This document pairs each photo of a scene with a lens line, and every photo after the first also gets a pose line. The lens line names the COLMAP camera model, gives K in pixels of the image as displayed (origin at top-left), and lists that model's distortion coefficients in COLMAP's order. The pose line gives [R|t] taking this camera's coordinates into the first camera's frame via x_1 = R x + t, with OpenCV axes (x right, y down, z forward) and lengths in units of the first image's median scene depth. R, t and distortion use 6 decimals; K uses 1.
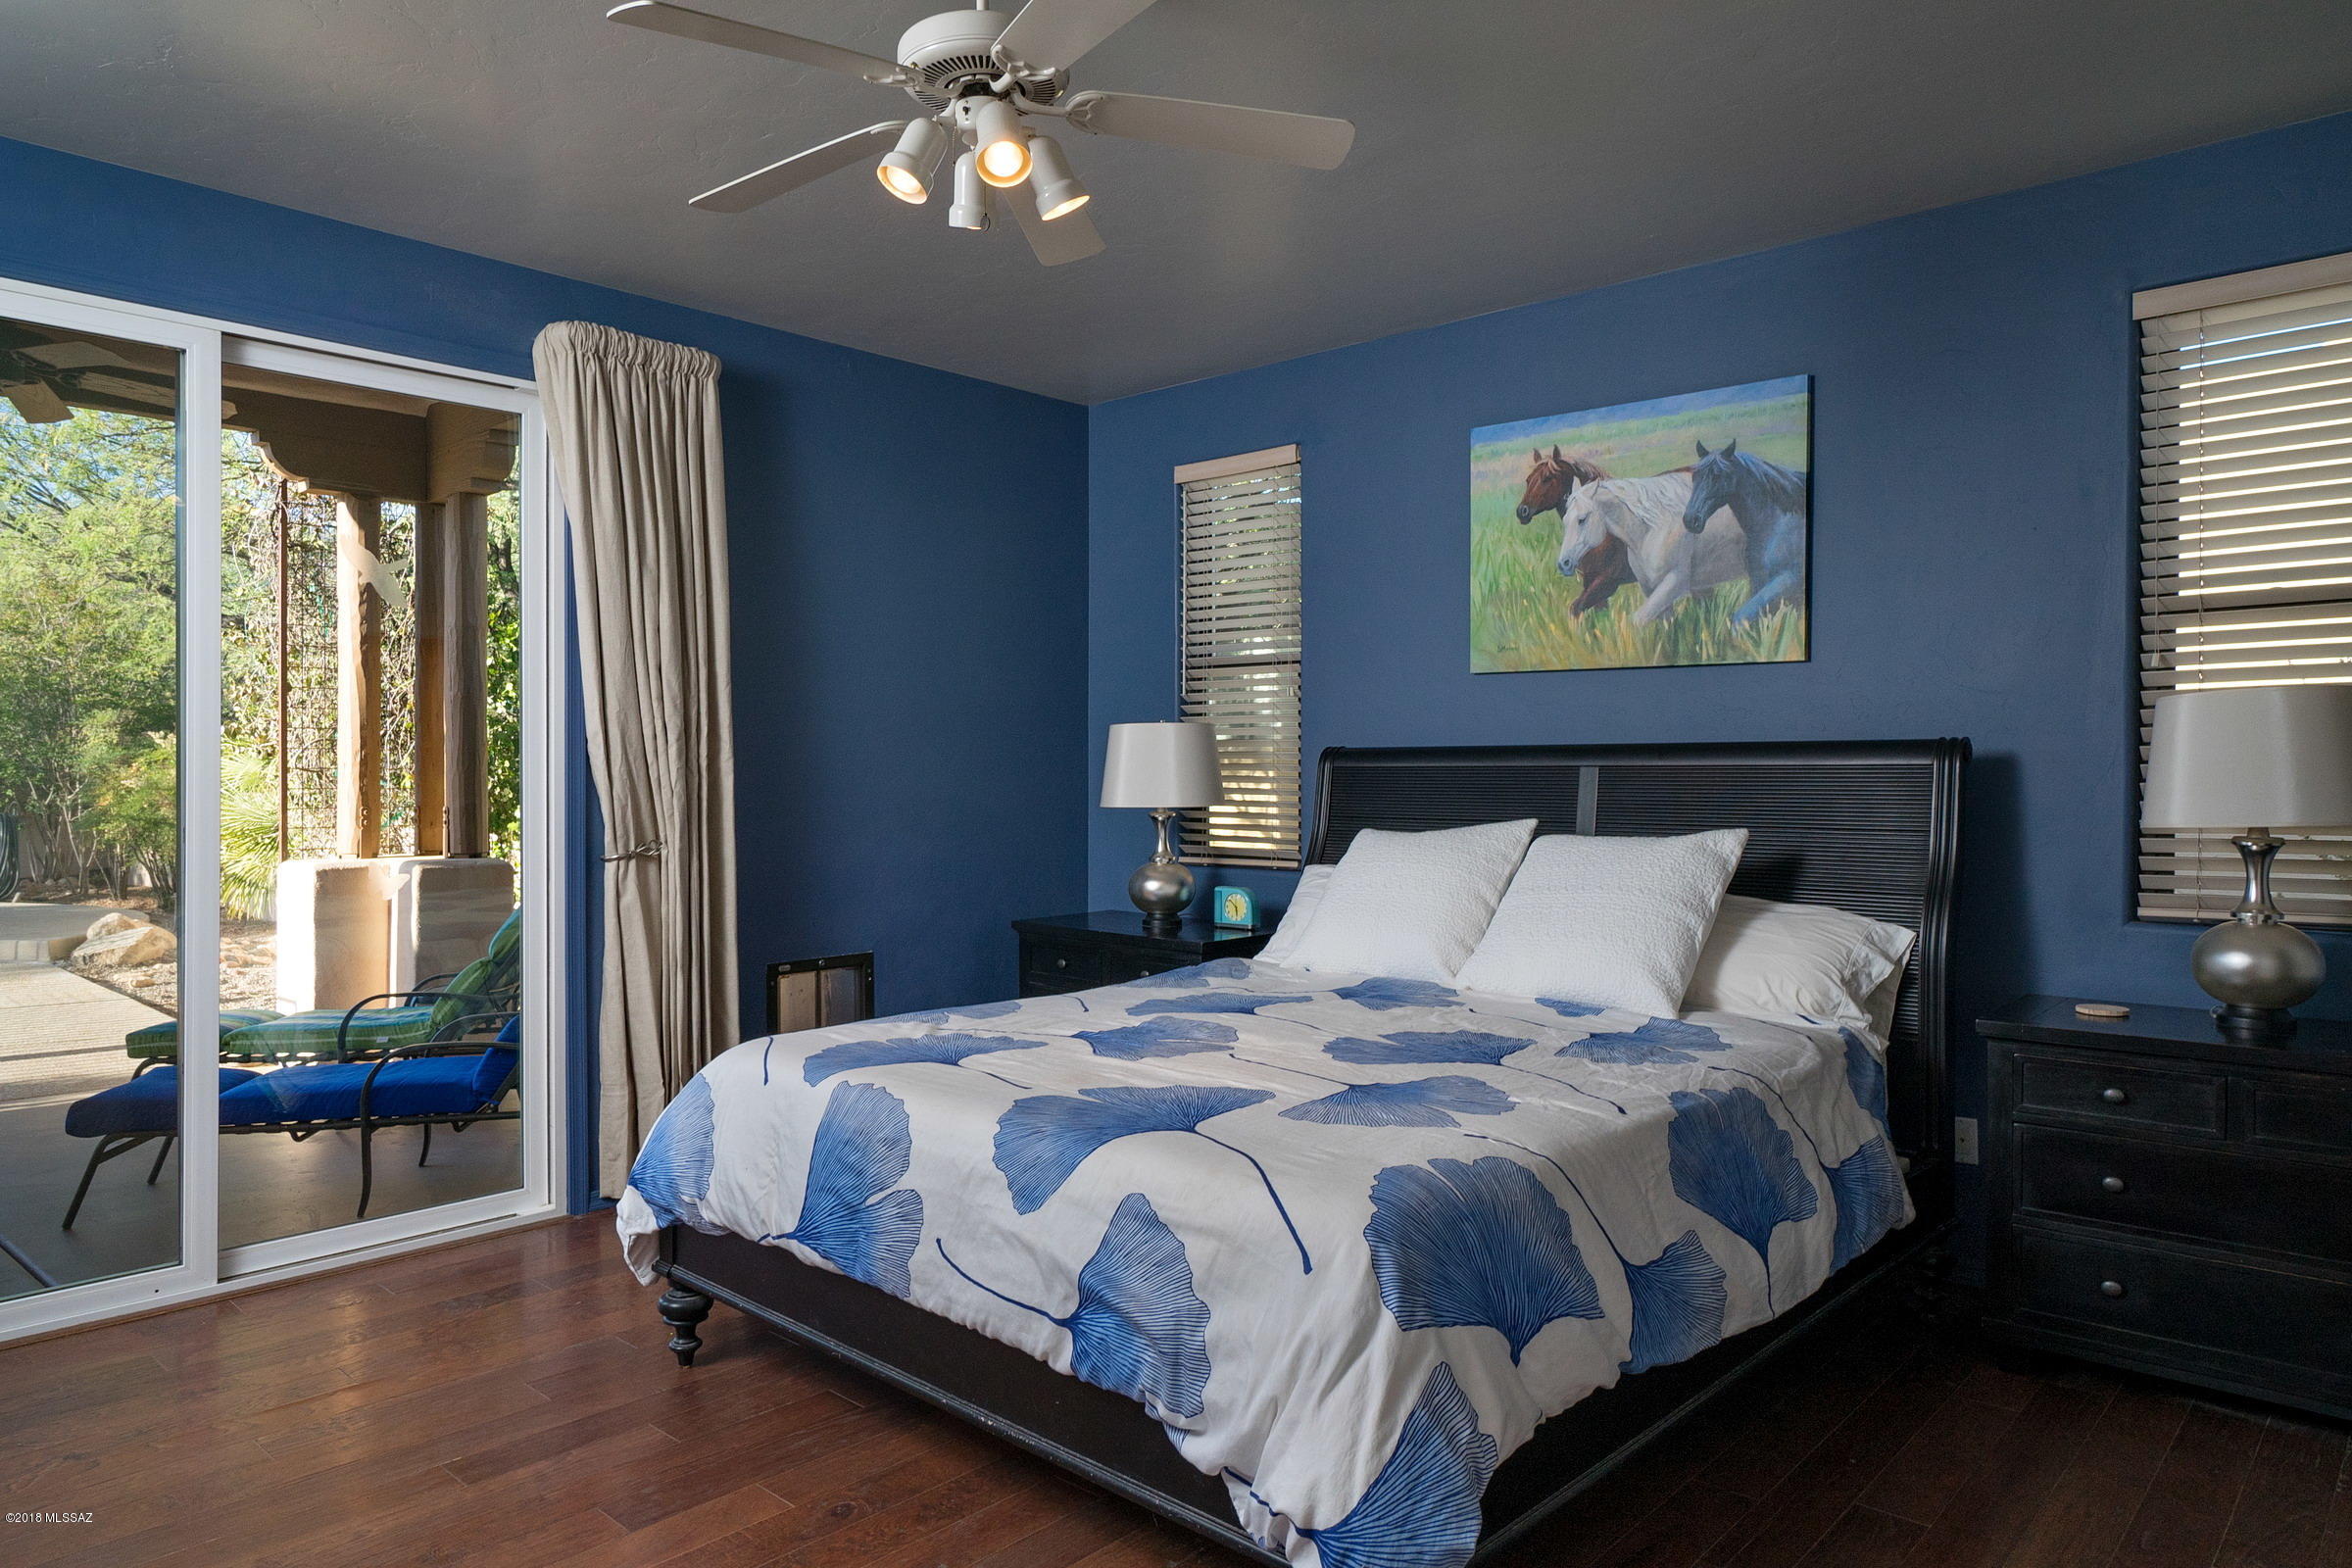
lens RADIAL K [[1488.0, 0, 1167.1], [0, 1488.0, 780.7], [0, 0, 1]] dist [-0.002341, -0.000755]
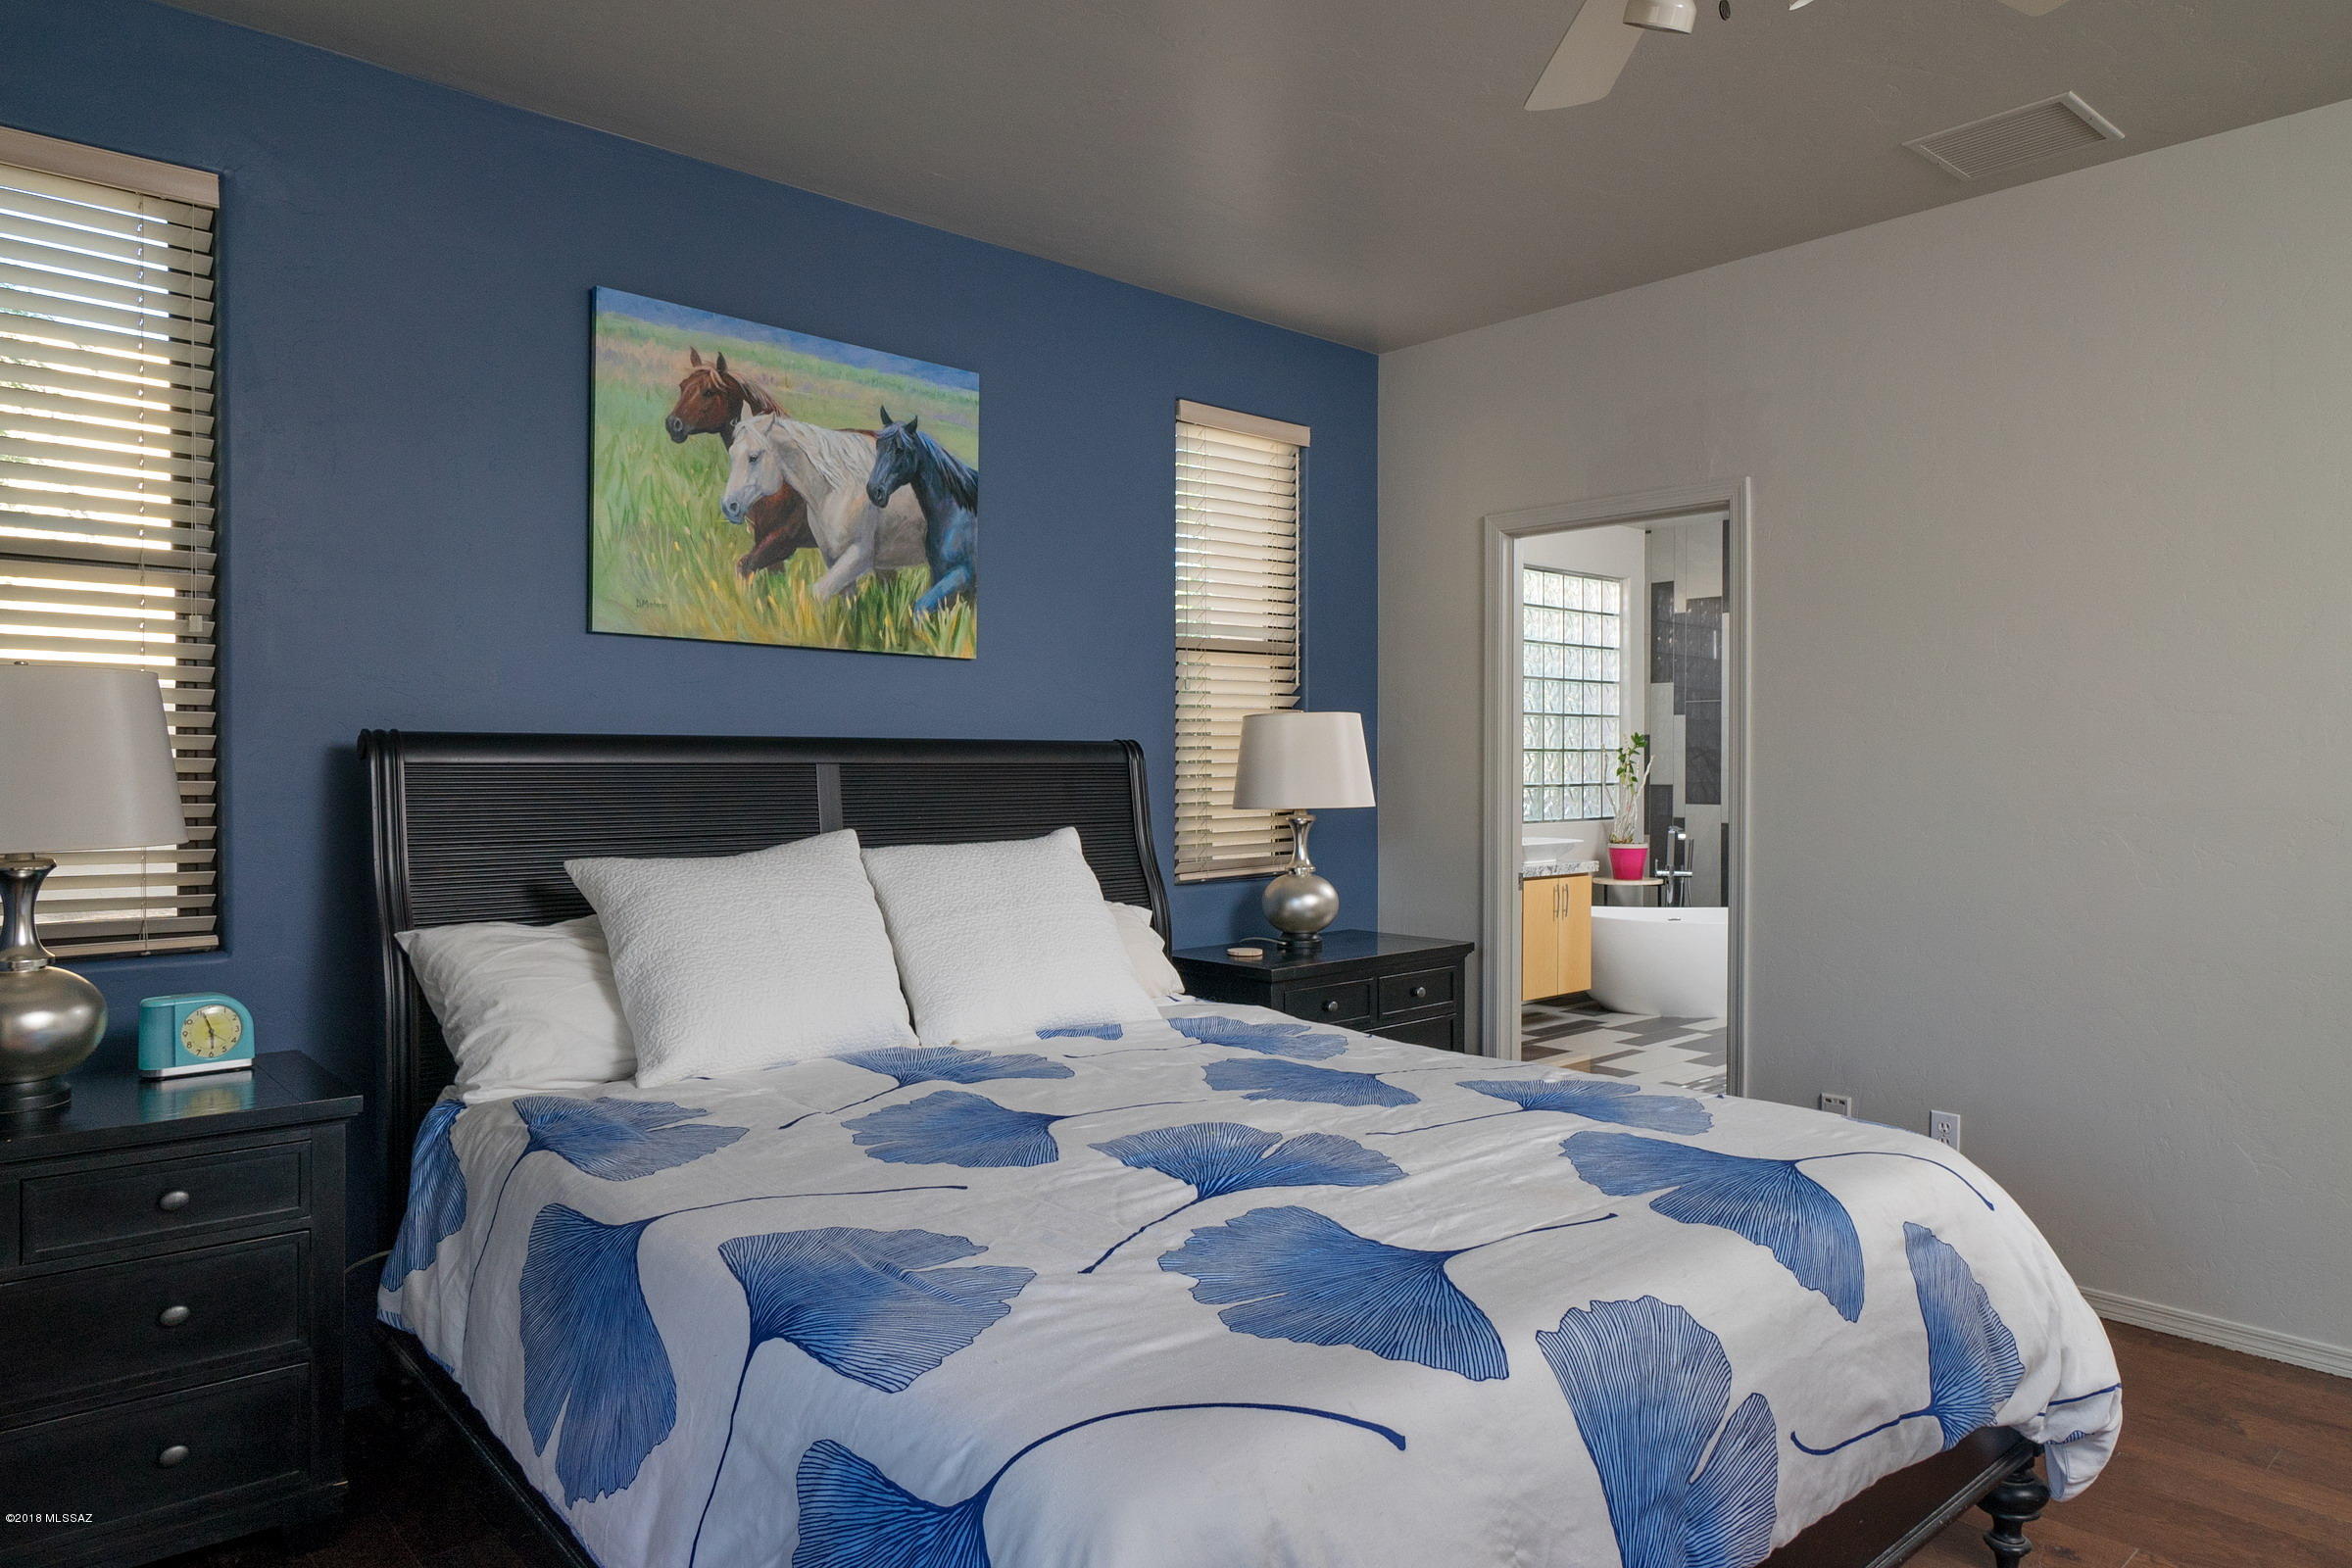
lens RADIAL K [[1488.0, 0, 1167.1], [0, 1488.0, 780.7], [0, 0, 1]] dist [-0.002341, -0.000755]
pose [[0.092727, -0.006481, 0.995670, -0.517966], [0.008375, 0.999949, 0.005728, -0.003361], [-0.995656, 0.007808, 0.092776, 0.725040]]
